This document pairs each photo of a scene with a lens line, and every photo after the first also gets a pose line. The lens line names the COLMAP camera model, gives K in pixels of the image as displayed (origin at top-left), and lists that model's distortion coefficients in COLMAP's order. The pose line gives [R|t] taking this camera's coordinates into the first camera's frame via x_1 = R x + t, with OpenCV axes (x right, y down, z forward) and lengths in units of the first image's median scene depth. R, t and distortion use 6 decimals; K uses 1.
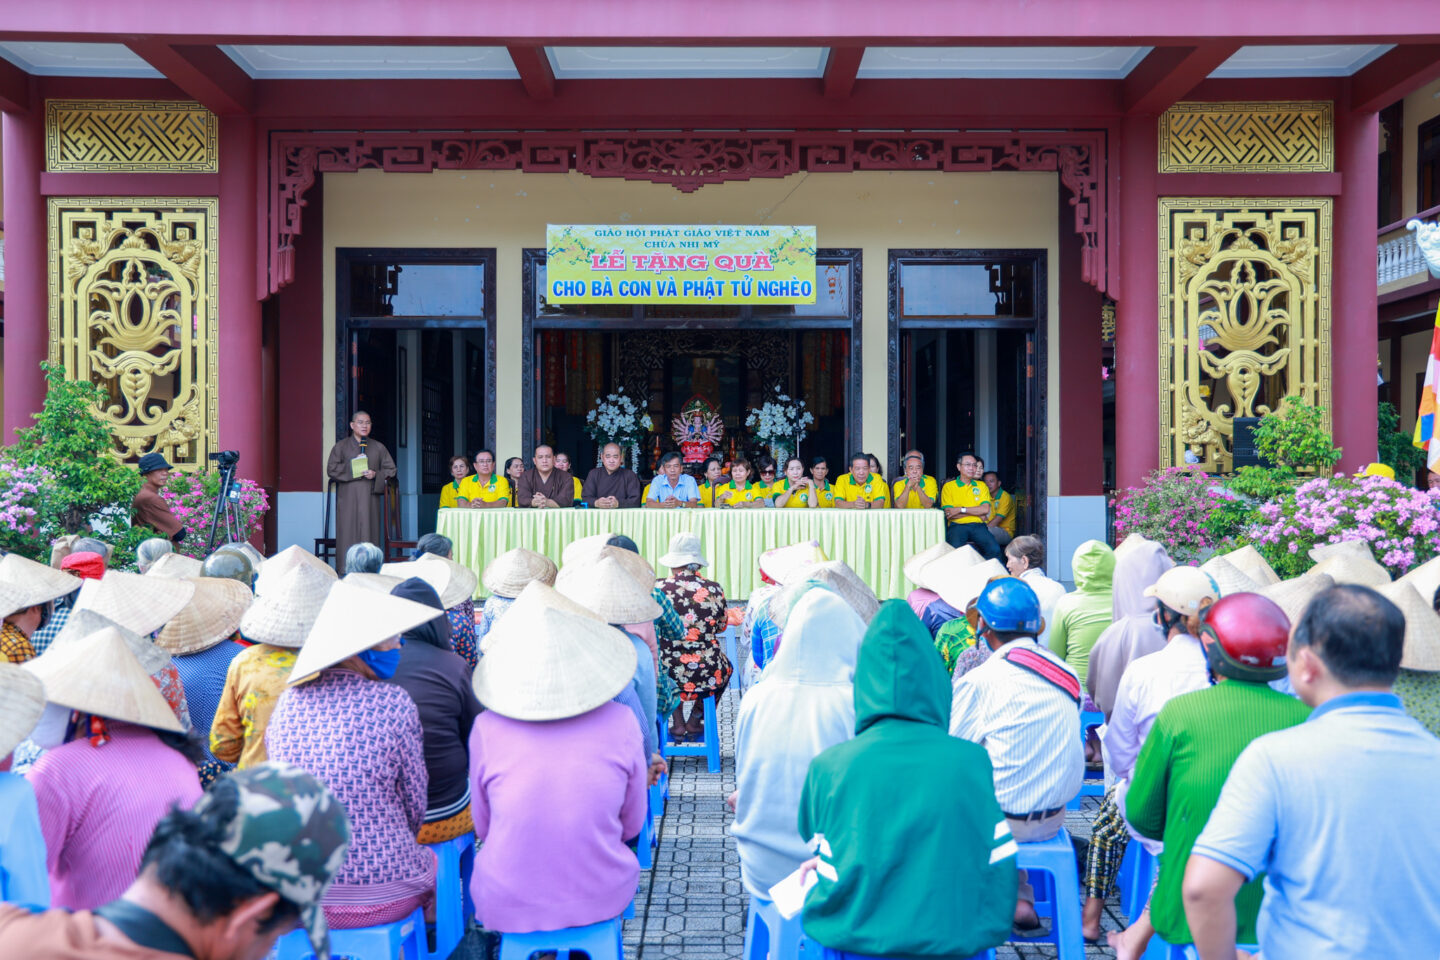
lens RADIAL K [[1331.6, 0, 717.2], [0, 1331.6, 485.9], [0, 0, 1]] dist [-0.004637, 0.000000]
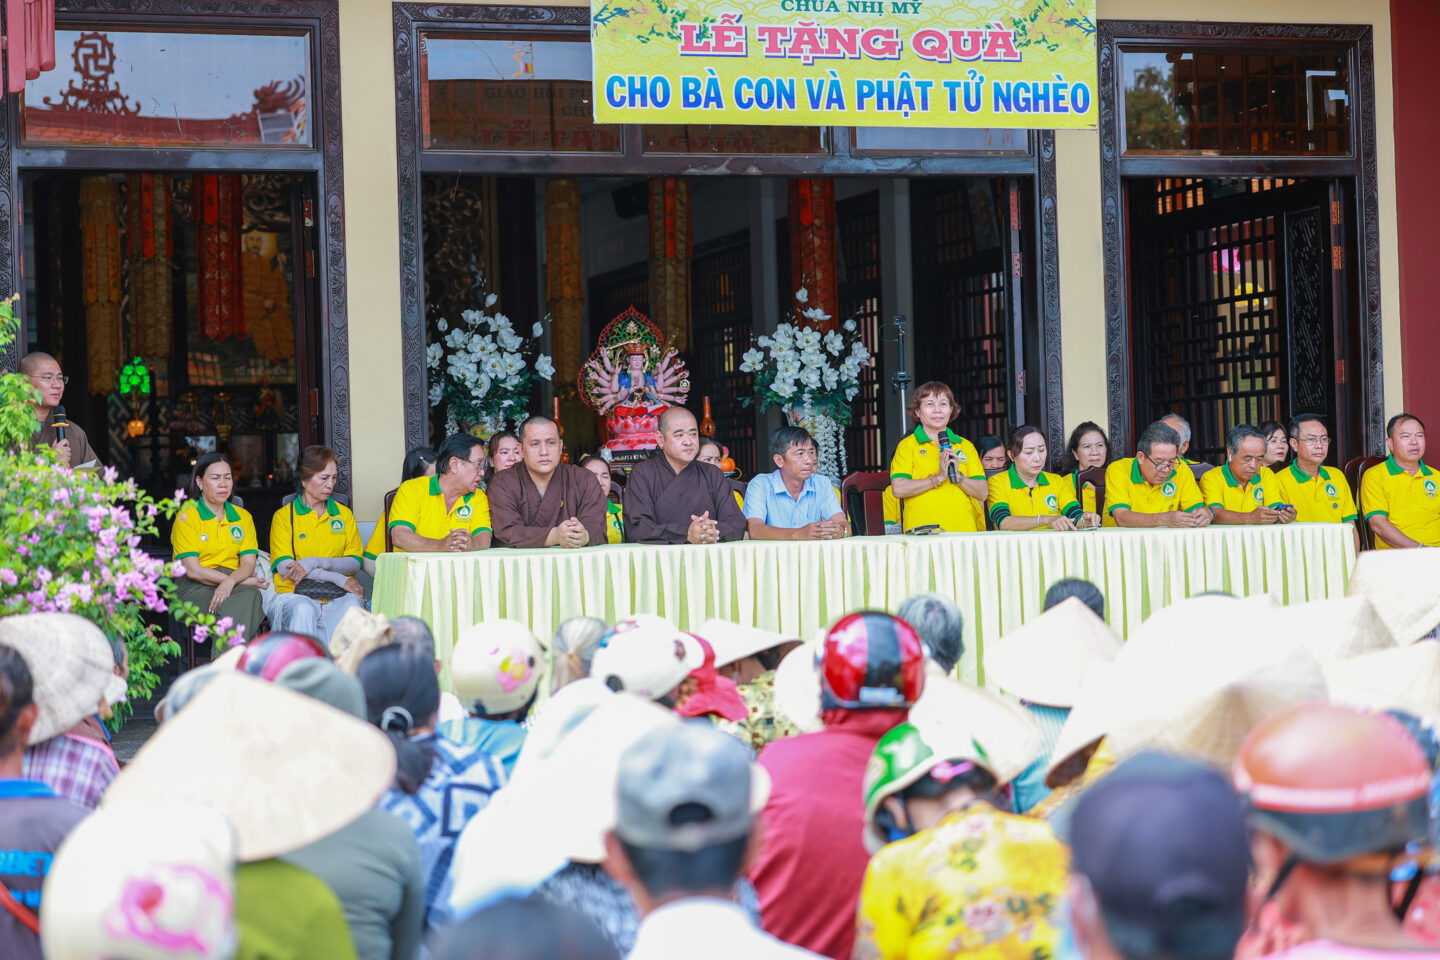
lens RADIAL K [[2909.8, 0, 720.1], [0, 2909.8, 476.7], [0, 0, 1]] dist [0.041278, 0.000000]
pose [[0.947934, -0.028387, 0.317199, -0.373546], [0.031867, 0.999475, -0.005789, -0.000844], [-0.316868, 0.015596, 0.948341, -0.012119]]
